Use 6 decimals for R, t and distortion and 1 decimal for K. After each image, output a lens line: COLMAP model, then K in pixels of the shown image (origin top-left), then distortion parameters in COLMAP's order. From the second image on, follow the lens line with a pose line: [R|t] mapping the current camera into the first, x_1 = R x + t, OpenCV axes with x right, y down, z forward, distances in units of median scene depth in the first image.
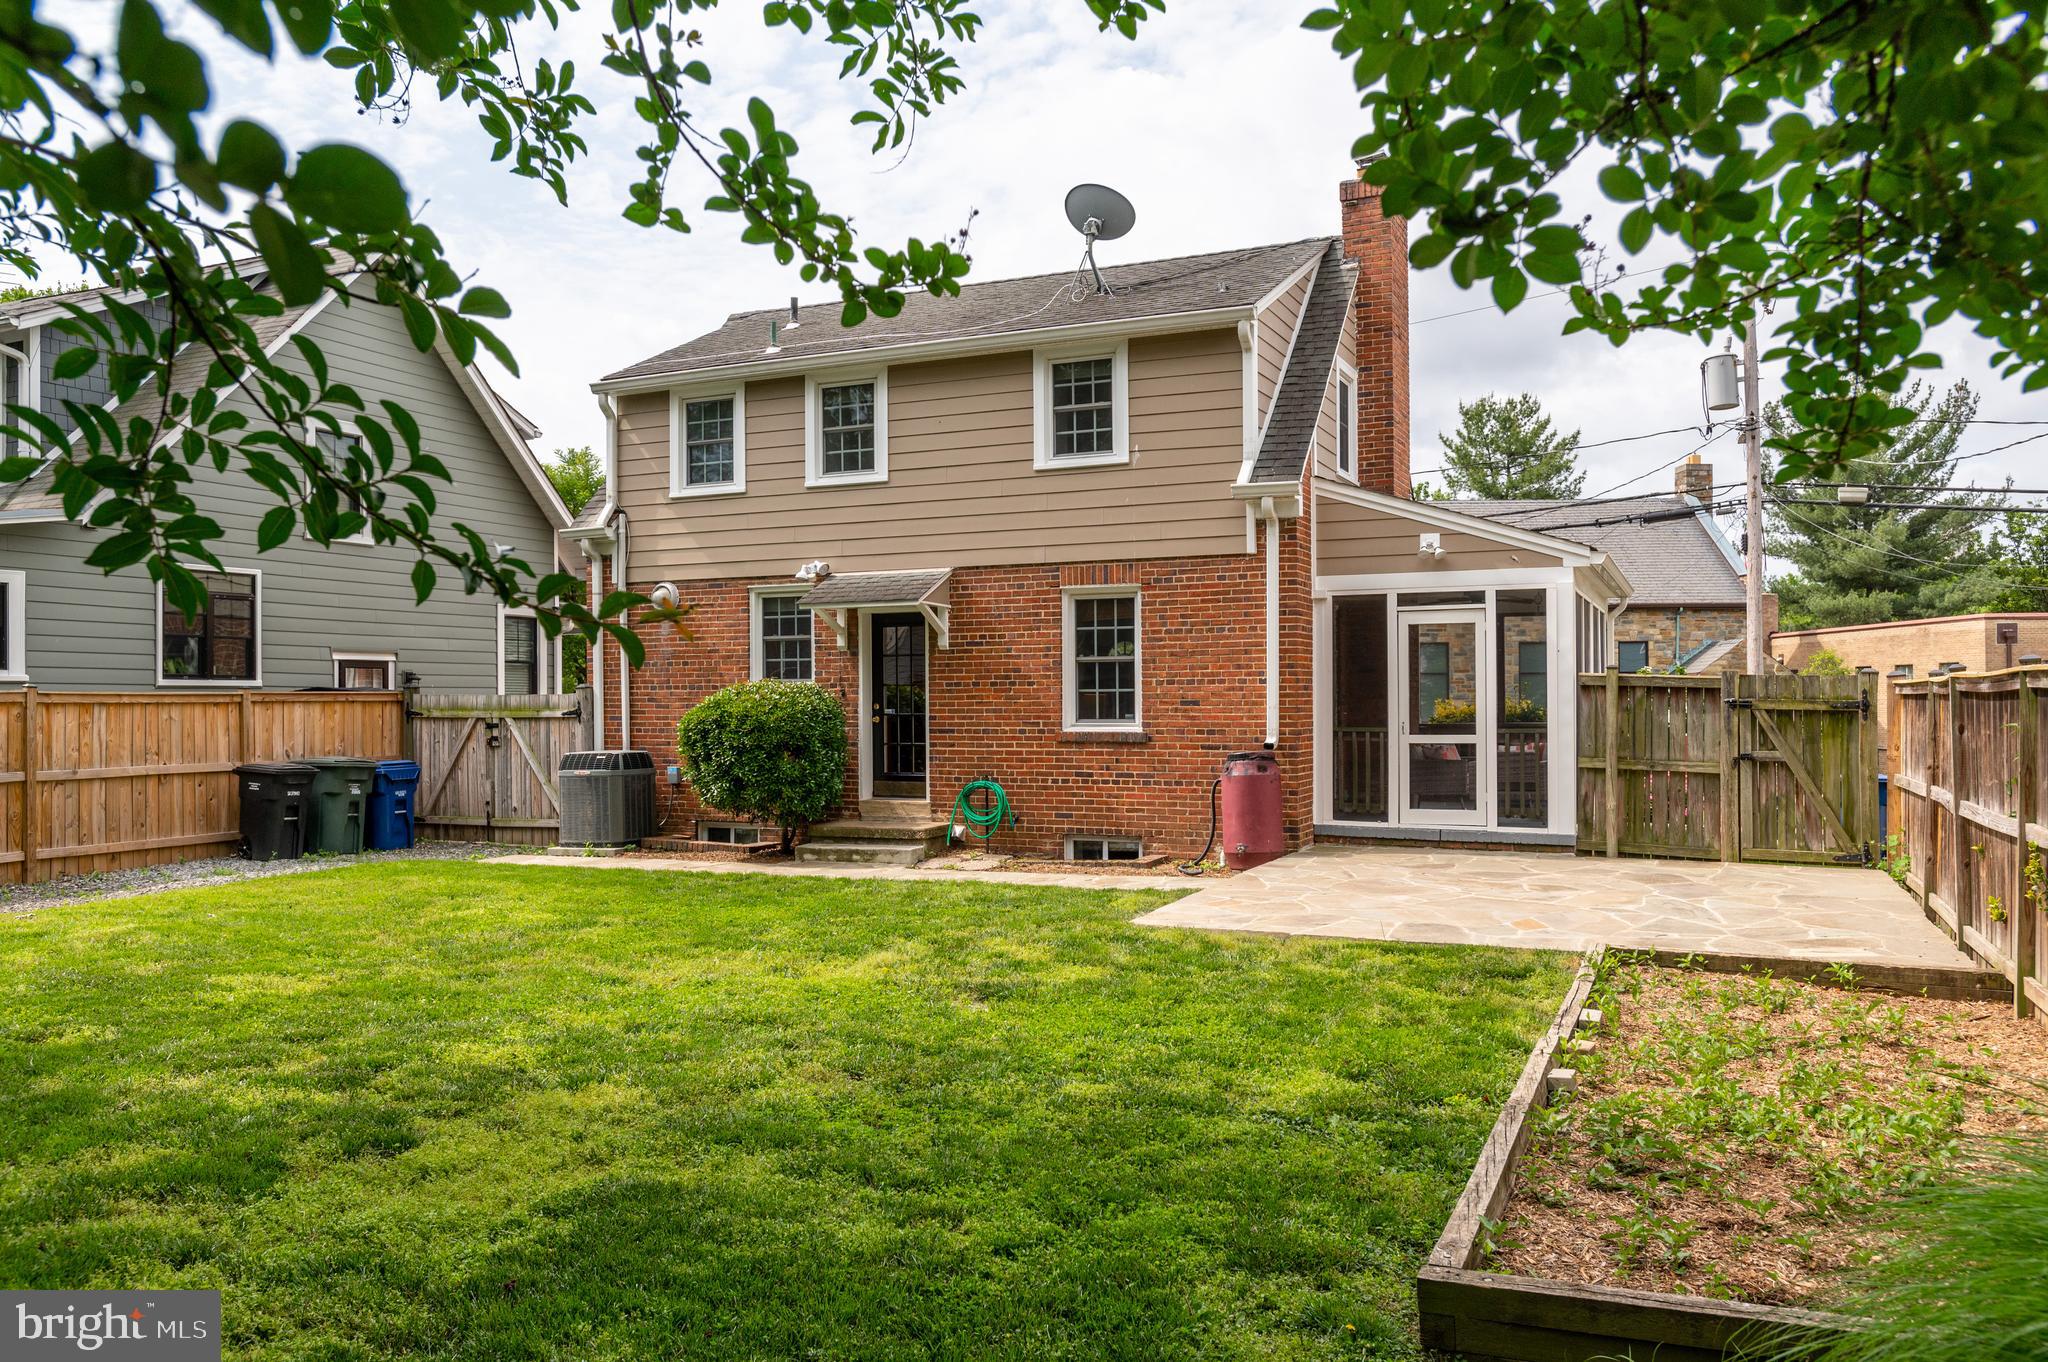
lens RADIAL K [[1550.7, 0, 1026.8], [0, 1550.7, 687.7], [0, 0, 1]] dist [-0.066481, -0.002856]
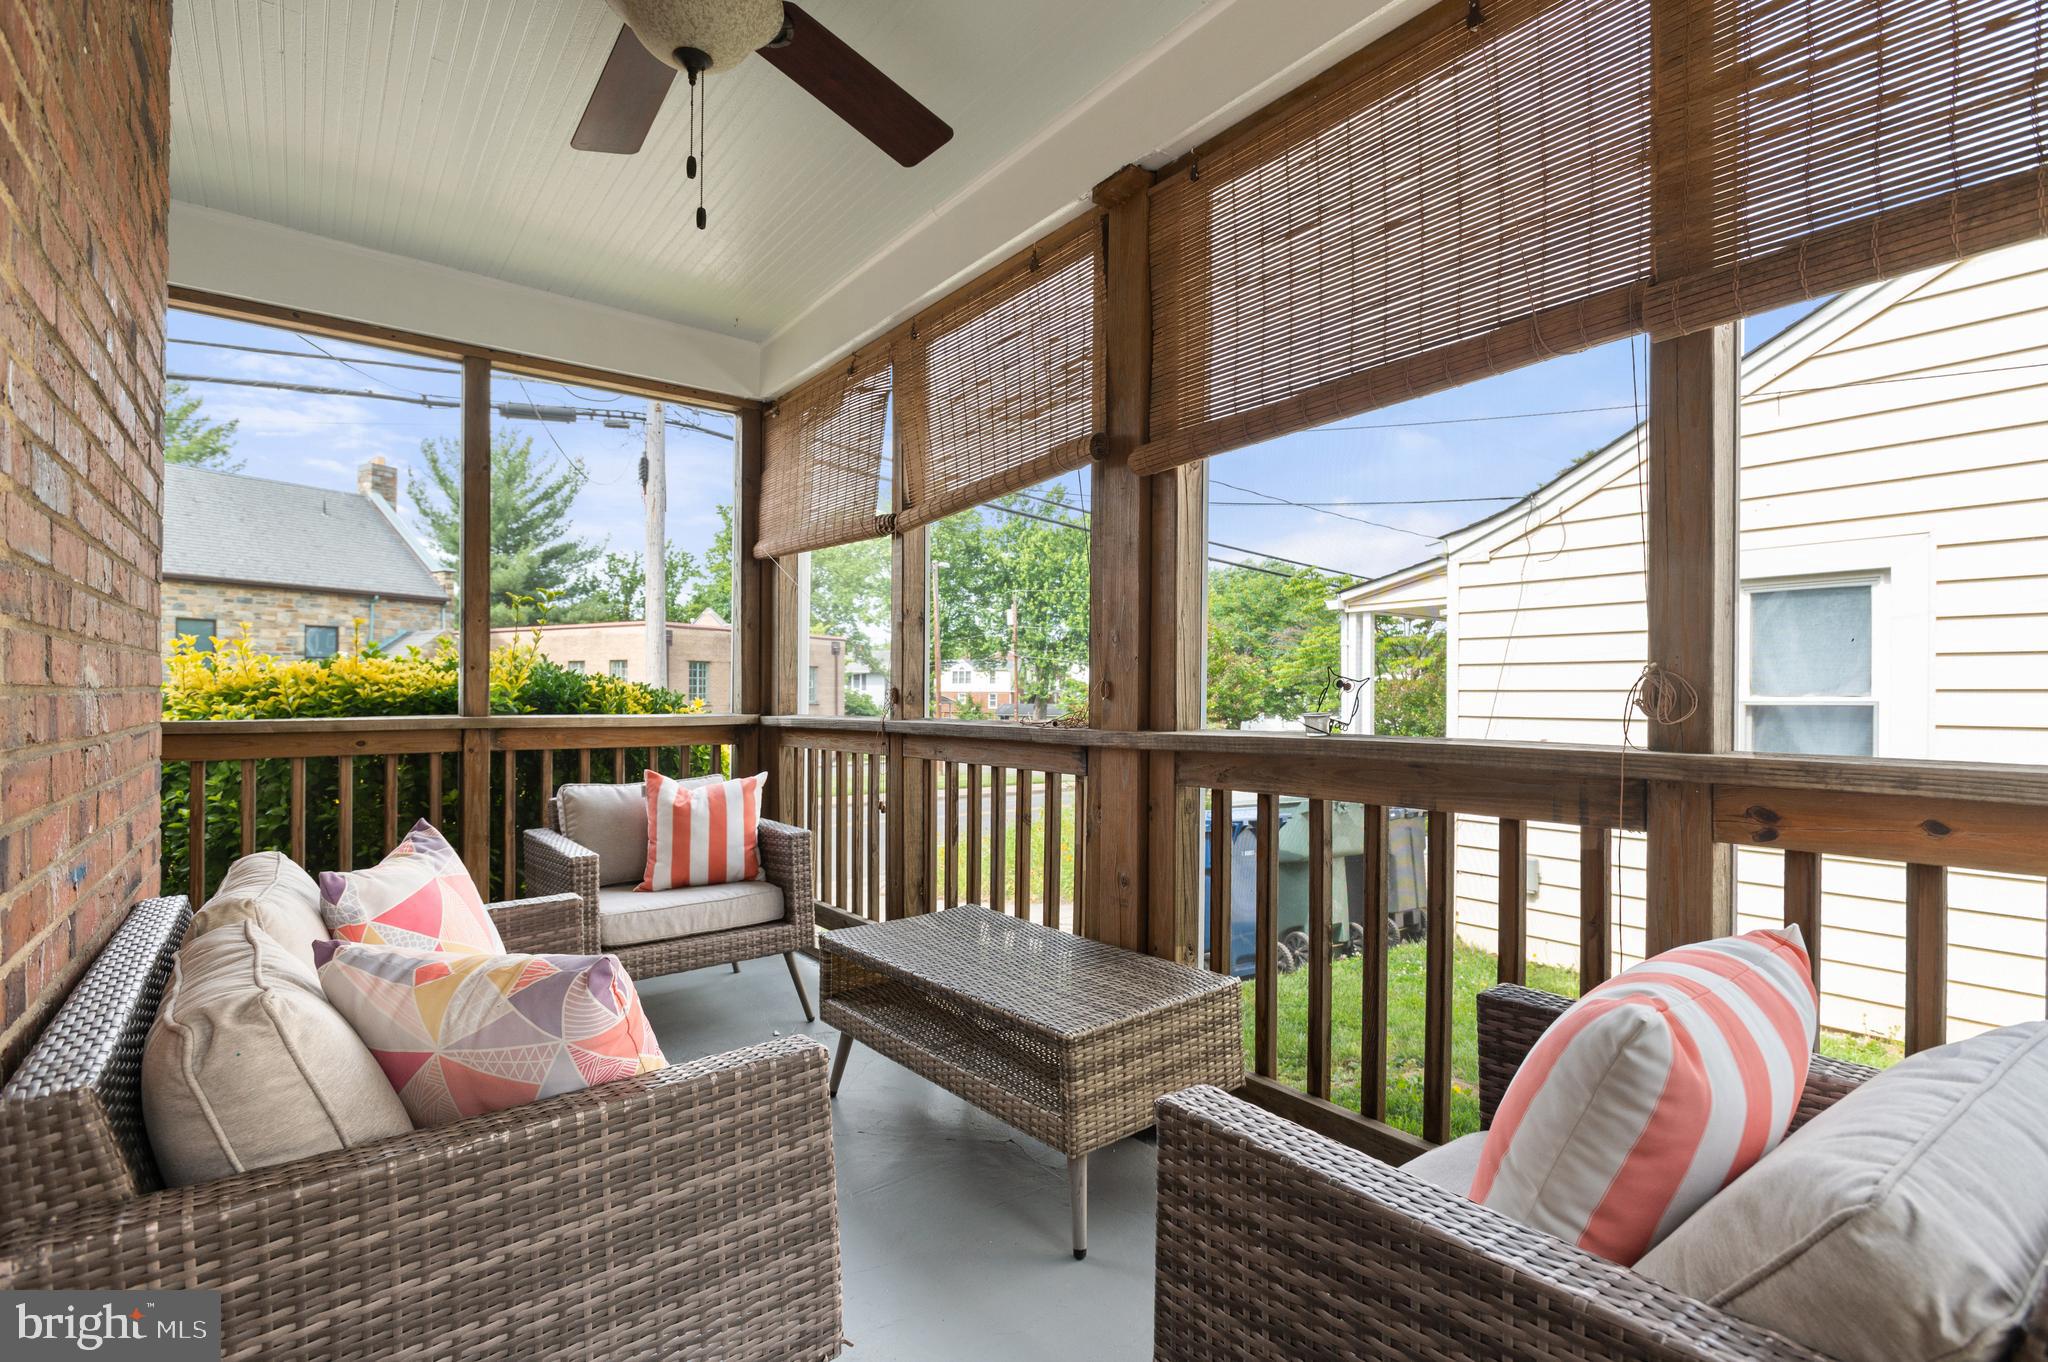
lens RADIAL K [[979.5, 0, 1035.6], [0, 979.5, 689.9], [0, 0, 1]] dist [-0.010580, 0.000622]
pose [[0.485189, 0.008861, 0.874364, 0.067682], [-0.015241, 0.999882, -0.001676, 0.003785], [-0.874276, -0.012513, 0.485267, 0.271033]]
